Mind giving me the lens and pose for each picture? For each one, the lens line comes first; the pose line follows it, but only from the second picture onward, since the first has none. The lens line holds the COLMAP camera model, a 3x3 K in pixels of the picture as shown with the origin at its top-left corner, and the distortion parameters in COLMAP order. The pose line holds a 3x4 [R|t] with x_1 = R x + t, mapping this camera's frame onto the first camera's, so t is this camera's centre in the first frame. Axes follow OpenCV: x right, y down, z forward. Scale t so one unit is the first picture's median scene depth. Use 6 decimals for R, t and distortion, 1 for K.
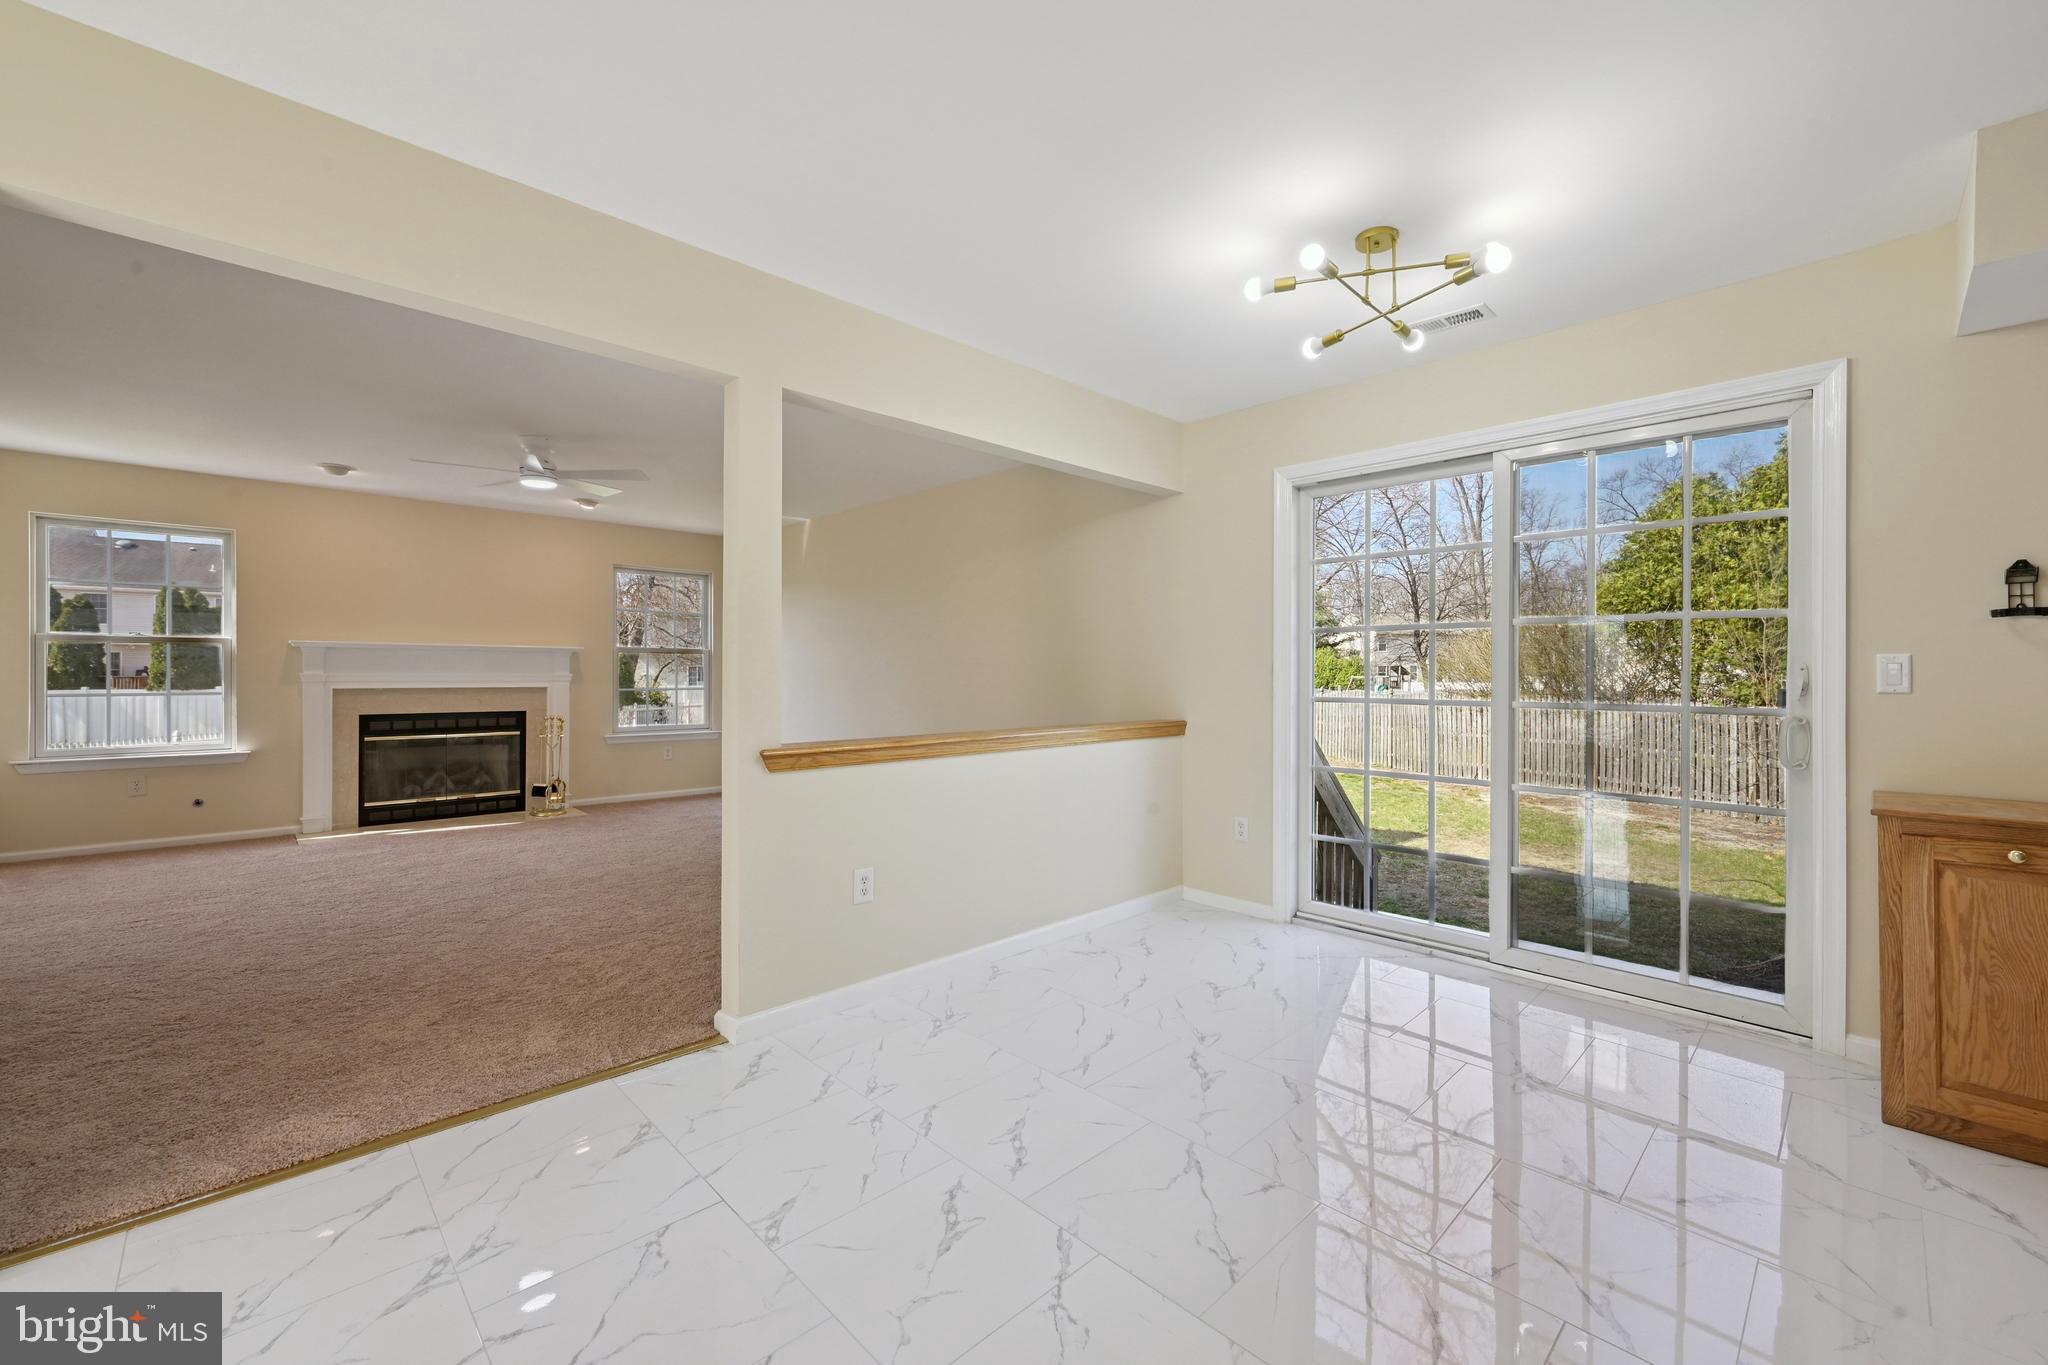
lens RADIAL K [[854.4, 0, 1025.9], [0, 854.4, 686.6], [0, 0, 1]] dist [0.004251, 0.001269]
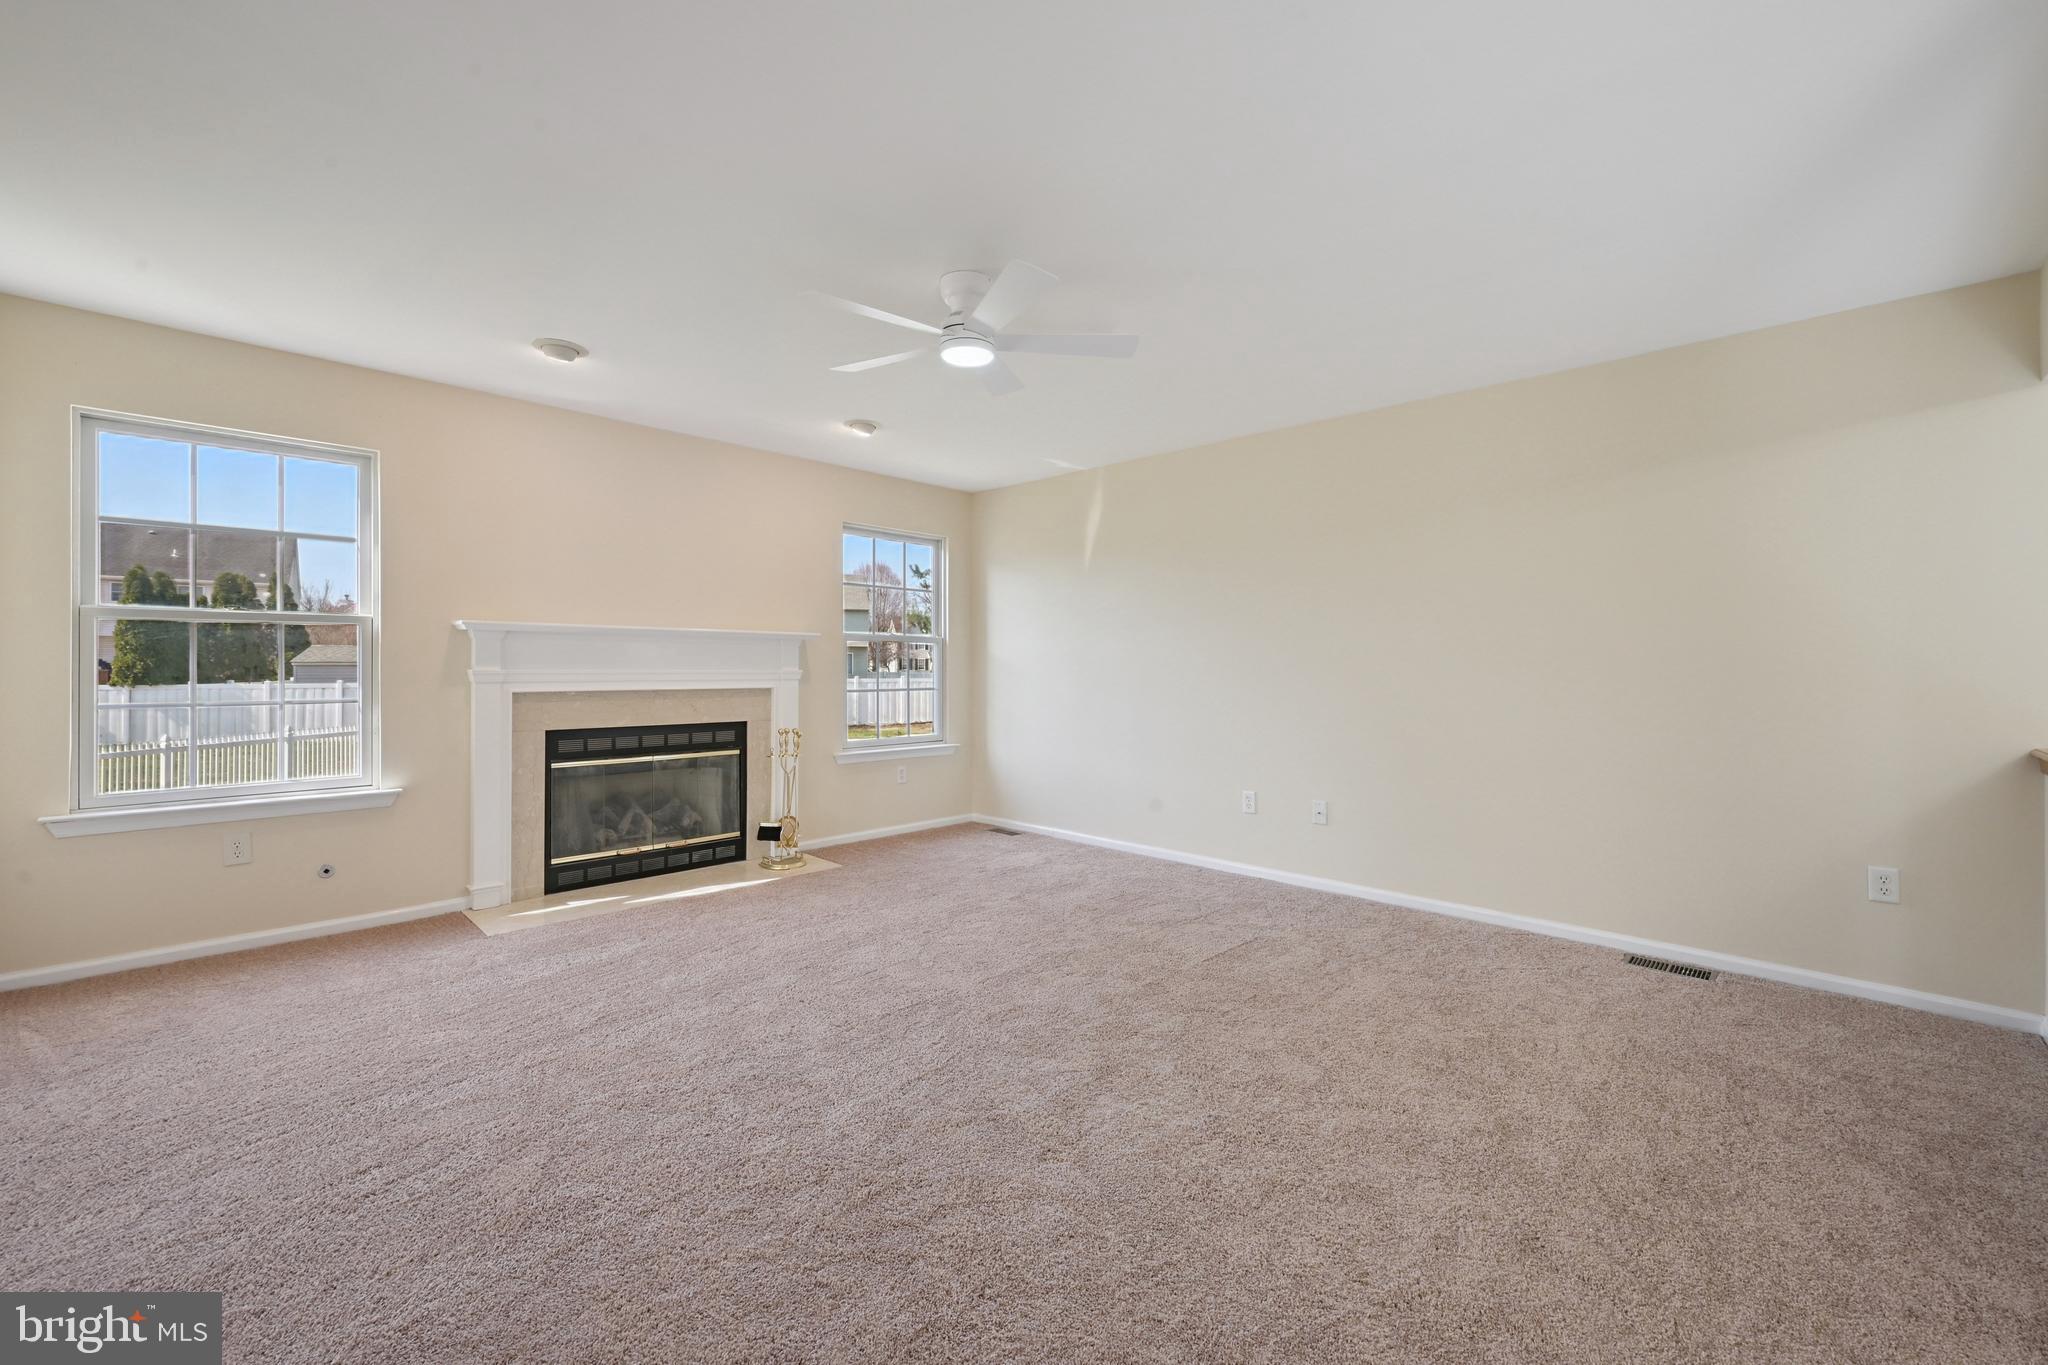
lens RADIAL K [[854.4, 0, 1033.1], [0, 854.4, 672.5], [0, 0, 1]] dist [0.004251, 0.001269]
pose [[0.999183, -0.000066, 0.040422, -0.402545], [0.000416, 0.999962, -0.008671, -0.006760], [-0.040420, 0.008681, 0.999145, 0.292880]]
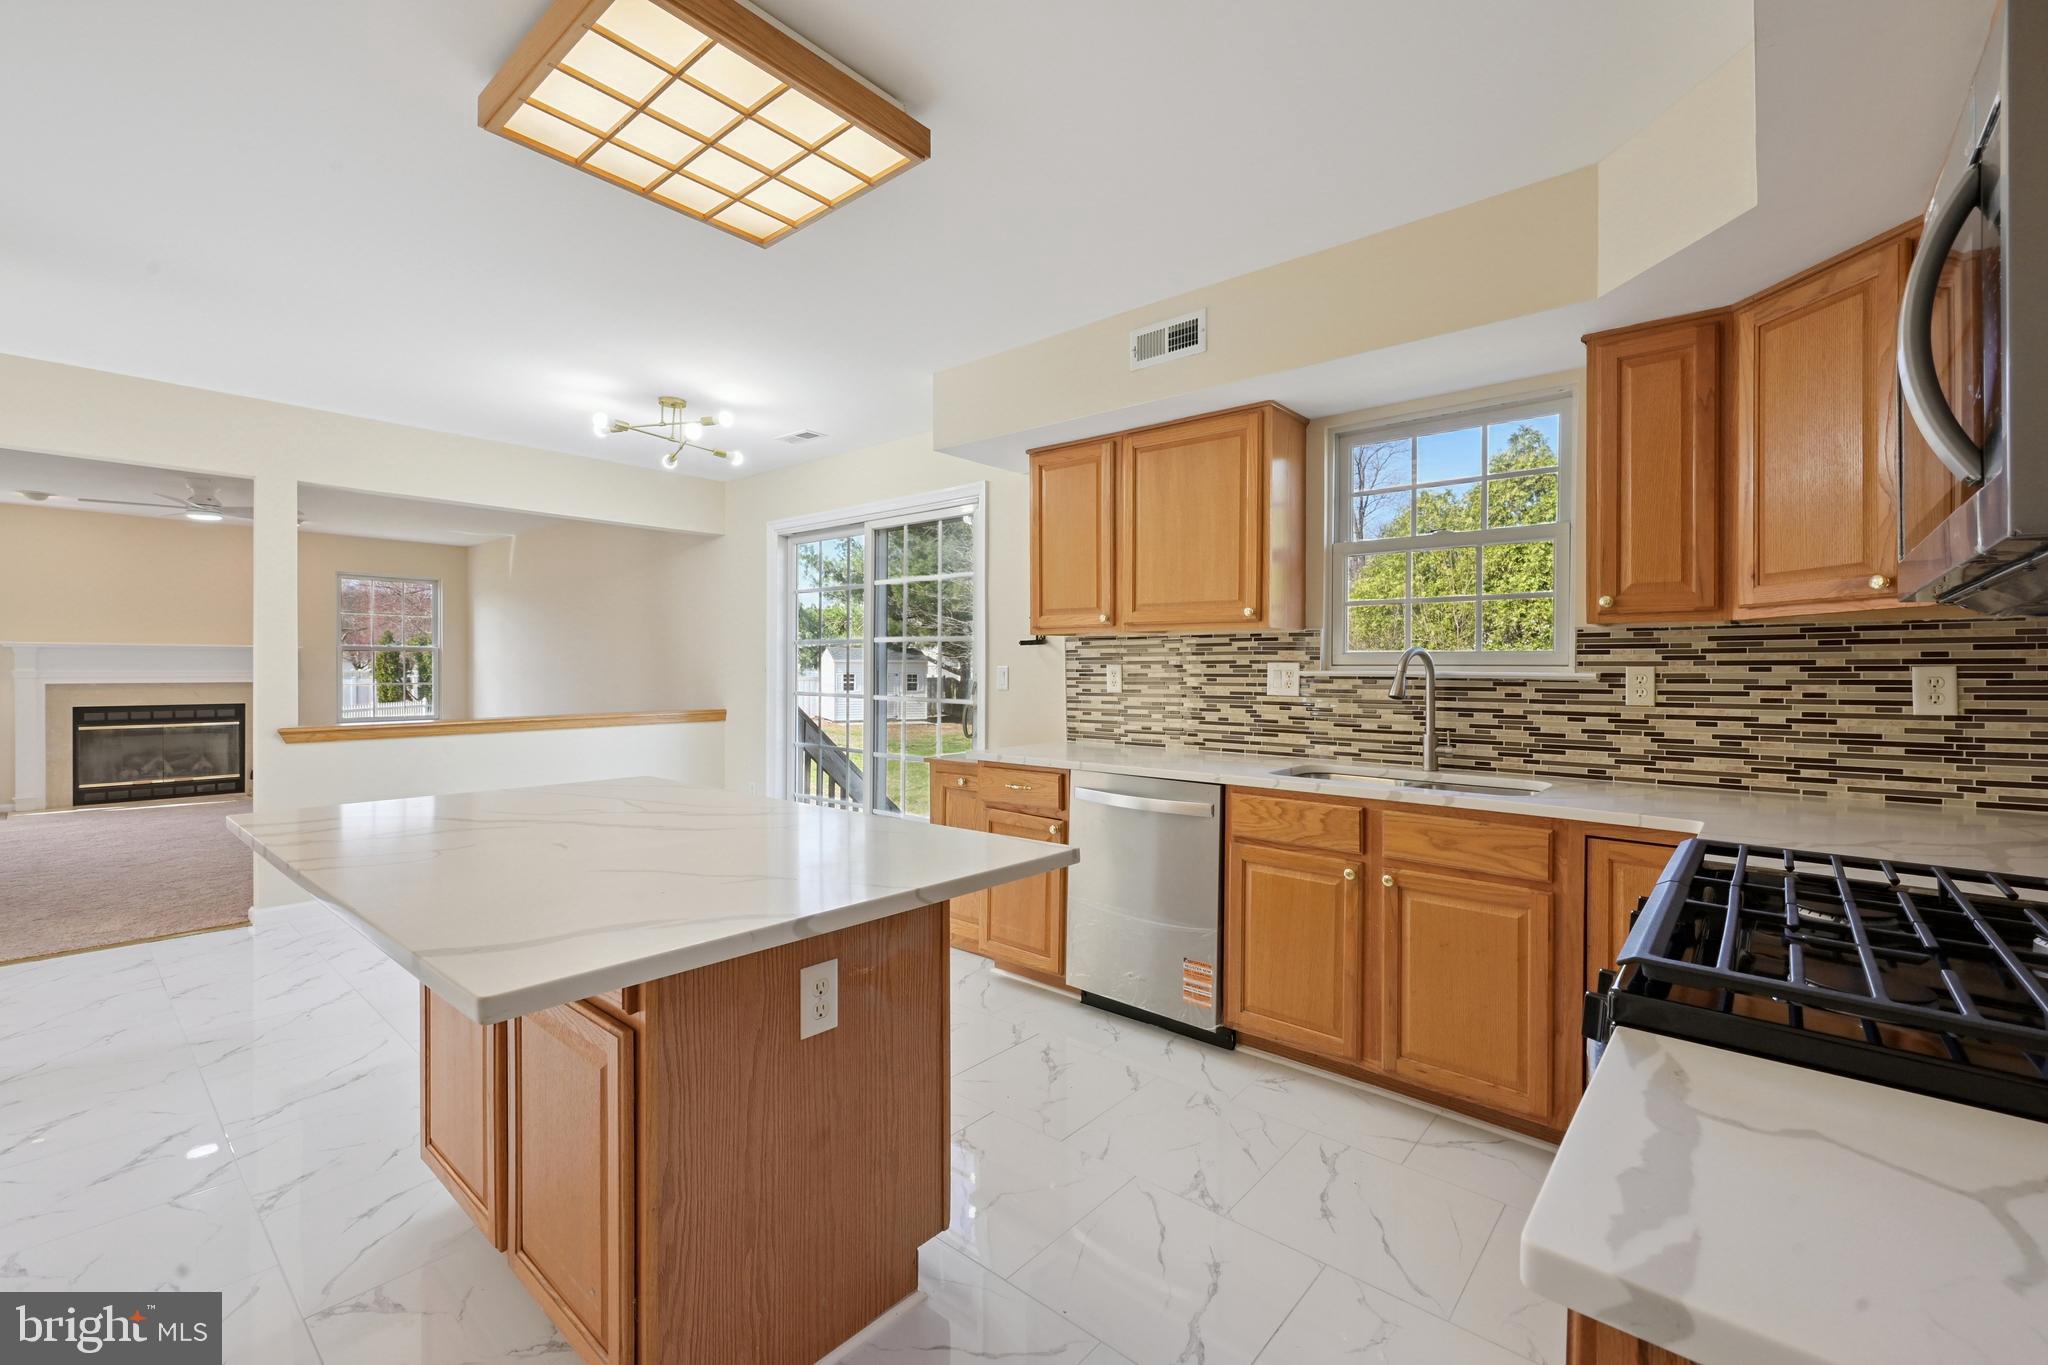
lens RADIAL K [[868.0, 0, 963.4], [0, 868.0, 688.8], [0, 0, 1]] dist [0.018890, 0.000038]
pose [[0.997770, 0.000616, 0.066740, 0.303928], [-0.001272, 0.999951, 0.009791, -0.003885], [-0.066731, -0.009854, 0.997722, -0.233246]]
